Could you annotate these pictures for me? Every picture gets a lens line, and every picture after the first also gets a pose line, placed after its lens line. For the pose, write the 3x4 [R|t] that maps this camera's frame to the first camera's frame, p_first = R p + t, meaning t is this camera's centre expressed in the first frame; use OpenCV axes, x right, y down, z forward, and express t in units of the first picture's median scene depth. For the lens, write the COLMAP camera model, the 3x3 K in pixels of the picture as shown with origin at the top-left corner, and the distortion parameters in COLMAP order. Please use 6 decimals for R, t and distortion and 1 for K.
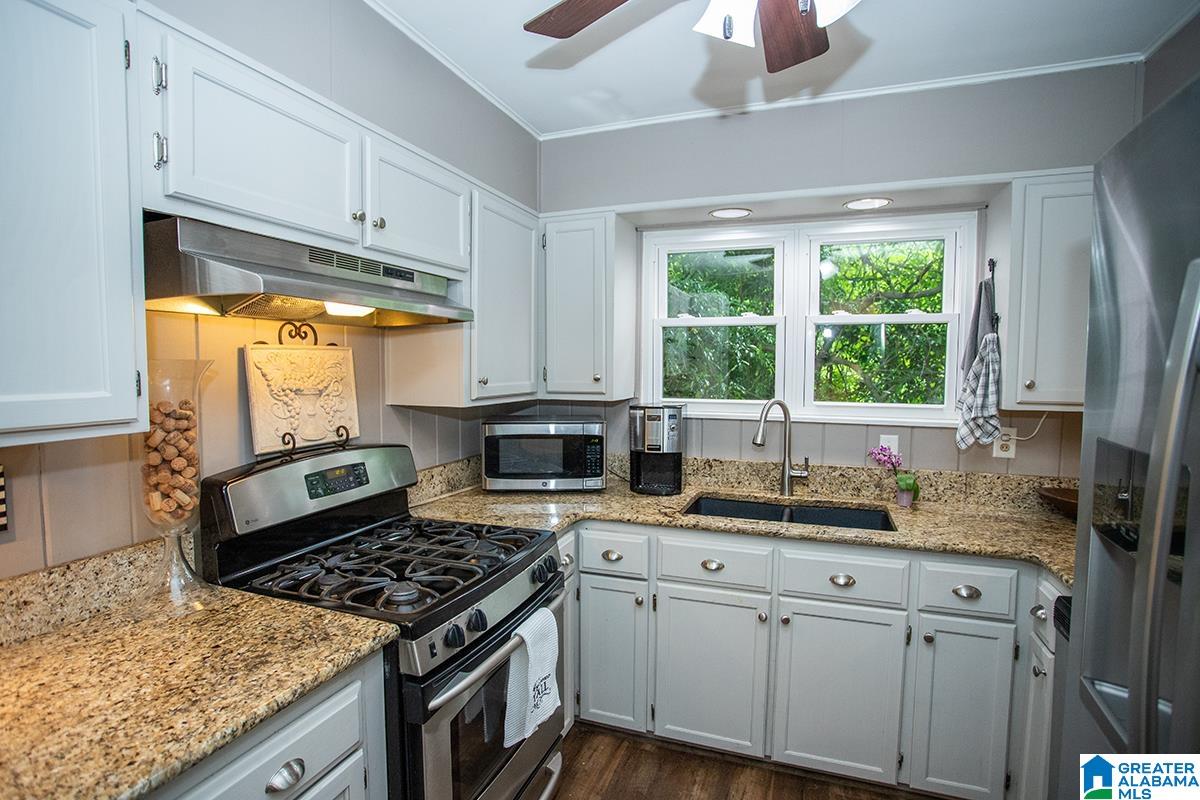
lens RADIAL K [[612.7, 0, 588.7], [0, 612.7, 396.8], [0, 0, 1]] dist [-0.091023, 0.041066]
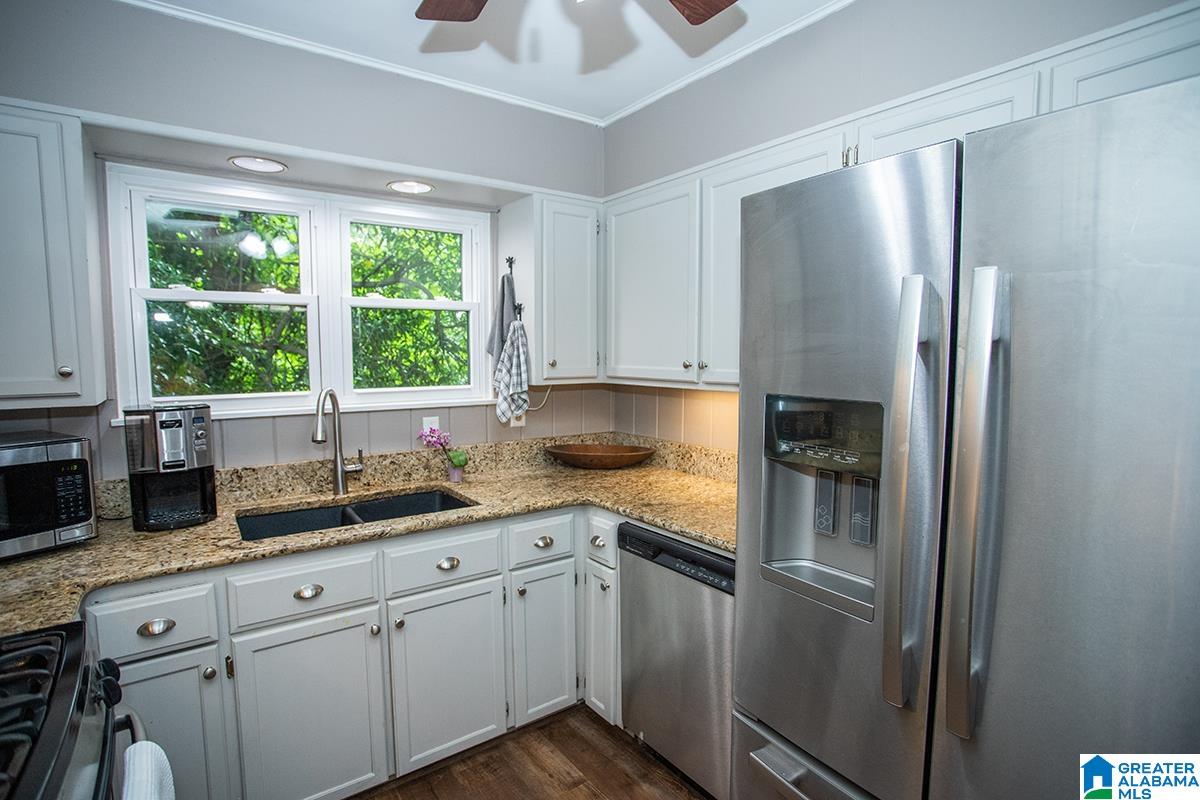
lens RADIAL K [[593.6, 0, 603.1], [0, 593.6, 401.0], [0, 0, 1]] dist [-0.079270, 0.032690]
pose [[0.536789, -0.072494, 0.840596, -0.213141], [0.051149, 0.997265, 0.053343, -0.003062], [-0.842165, 0.014362, 0.539029, 0.222872]]
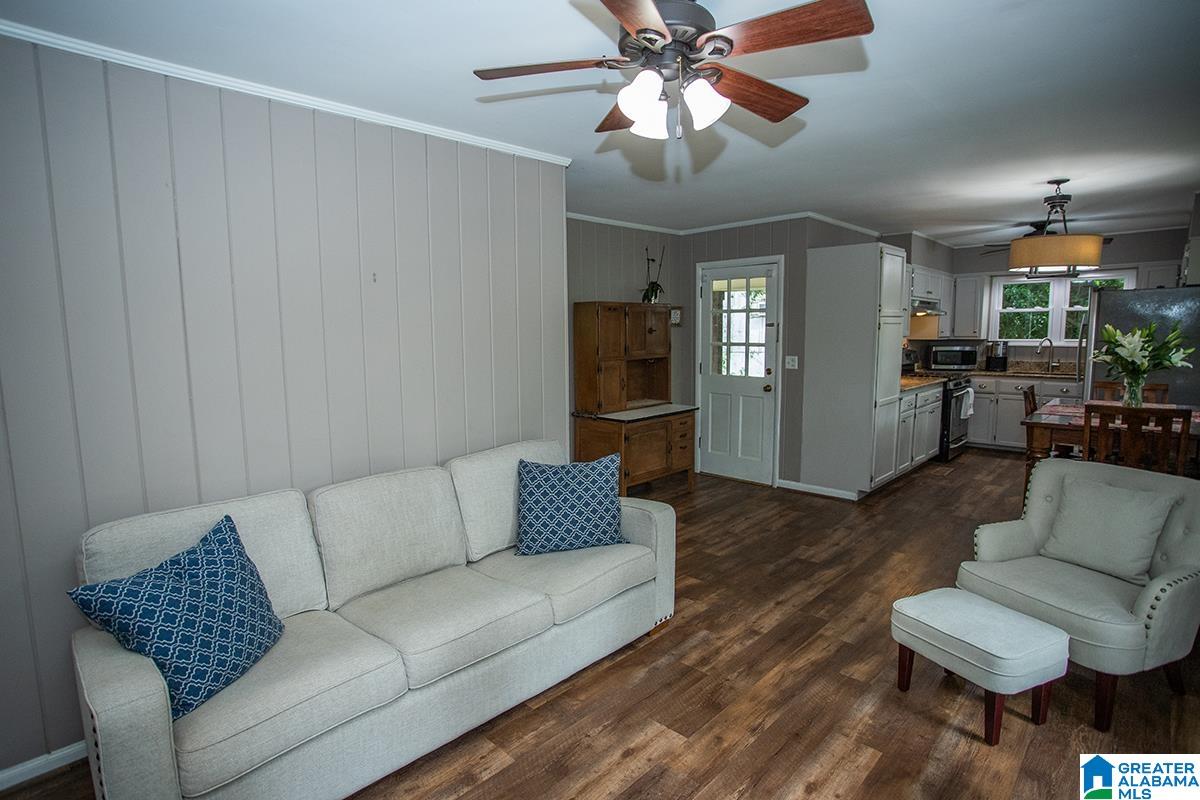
lens RADIAL K [[593.6, 0, 603.1], [0, 593.6, 401.0], [0, 0, 1]] dist [-0.079270, 0.032690]
pose [[0.915079, 0.037443, -0.401533, -0.558912], [-0.013058, 0.997909, 0.063295, 0.171841], [0.403064, -0.052677, 0.913655, -2.545136]]
